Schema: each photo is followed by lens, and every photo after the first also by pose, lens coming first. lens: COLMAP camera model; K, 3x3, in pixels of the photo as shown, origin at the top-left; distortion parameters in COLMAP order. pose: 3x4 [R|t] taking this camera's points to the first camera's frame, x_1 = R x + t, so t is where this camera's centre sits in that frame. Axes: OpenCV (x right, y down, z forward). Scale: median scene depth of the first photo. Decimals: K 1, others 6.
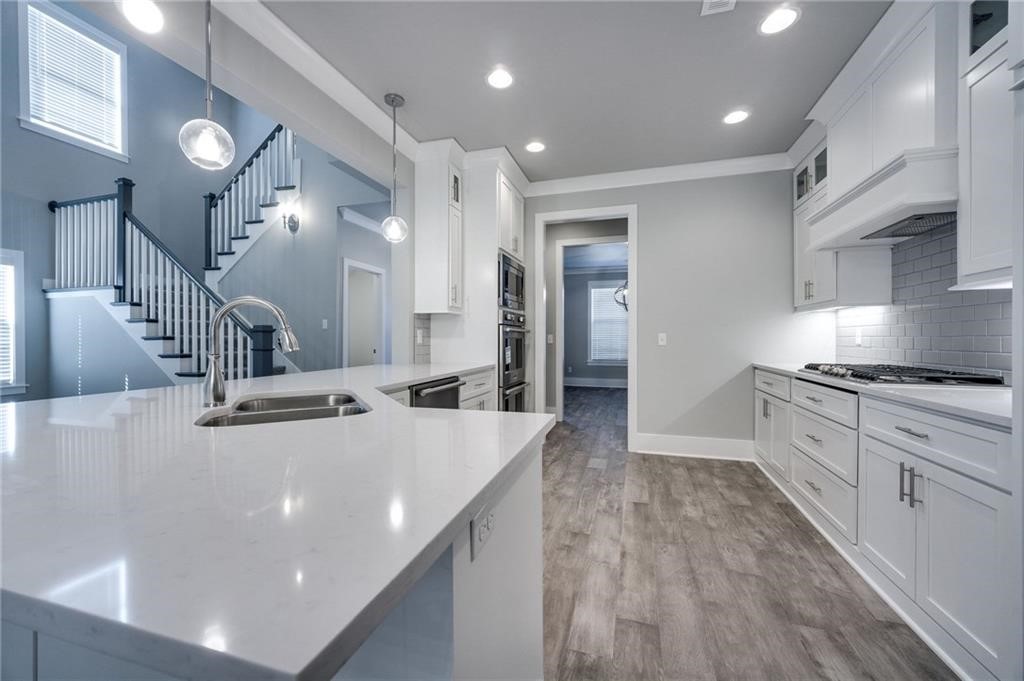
lens RADIAL K [[403.8, 0, 509.0], [0, 403.8, 340.1], [0, 0, 1]] dist [-0.003527, 0.001102]
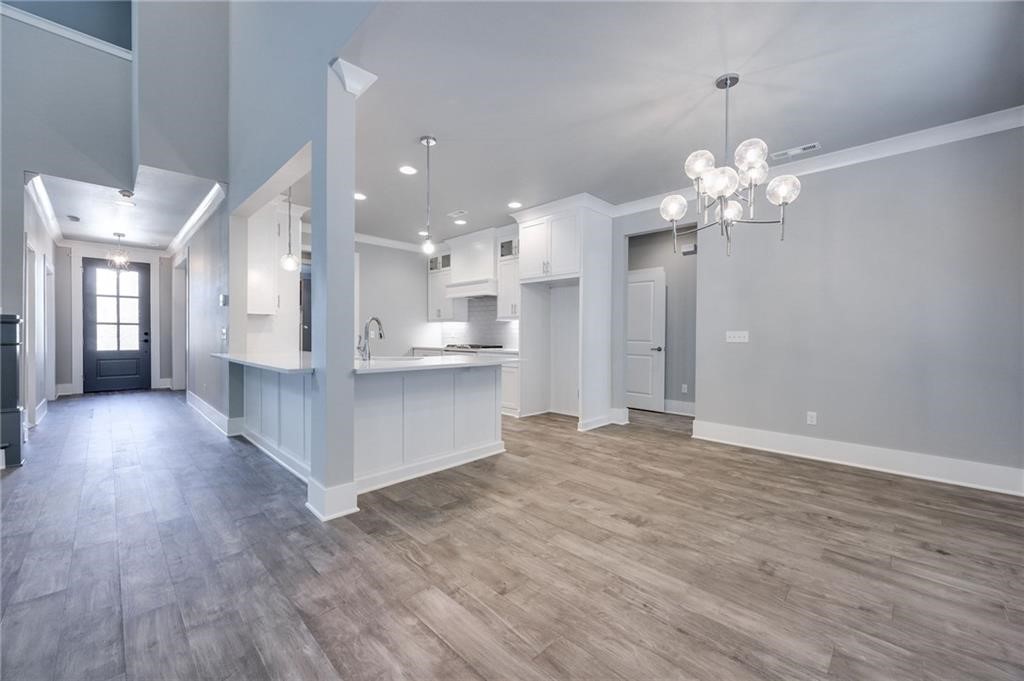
lens RADIAL K [[403.8, 0, 508.6], [0, 403.8, 339.5], [0, 0, 1]] dist [-0.003527, 0.001102]
pose [[0.463461, -0.005765, 0.886099, -0.981741], [-0.003285, 0.999961, 0.008224, 0.003777], [-0.886111, -0.006723, 0.463423, -0.359382]]
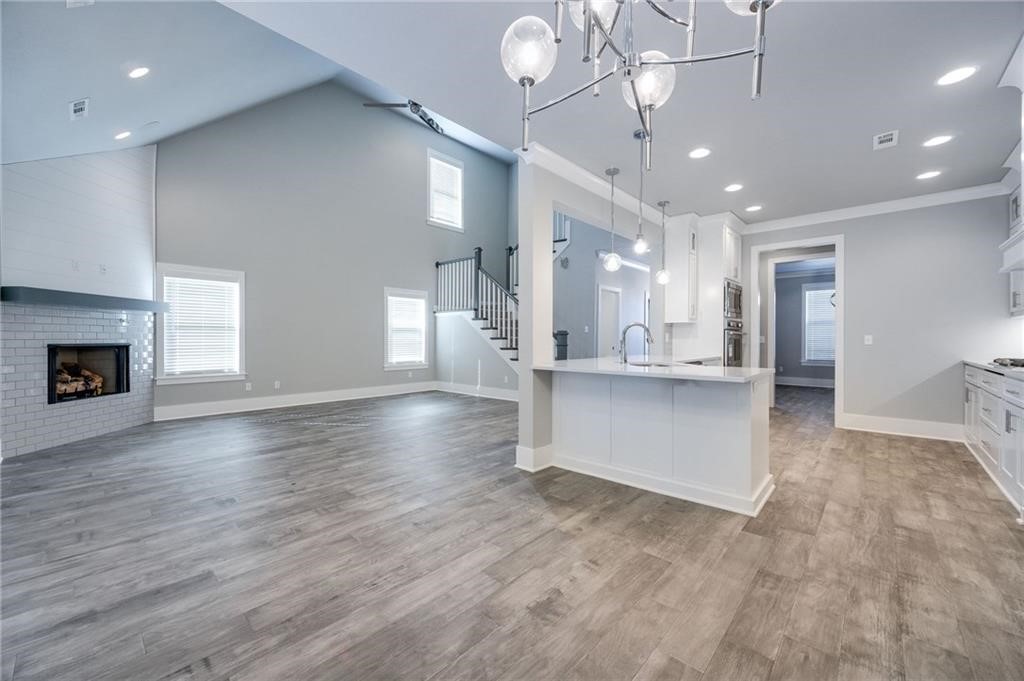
lens RADIAL K [[403.8, 0, 508.8], [0, 403.8, 340.4], [0, 0, 1]] dist [-0.003527, 0.001102]
pose [[0.903335, 0.003170, -0.428925, -0.104970], [-0.003359, 0.999994, 0.000316, 0.003418], [0.428923, 0.001156, 0.903340, -0.682686]]
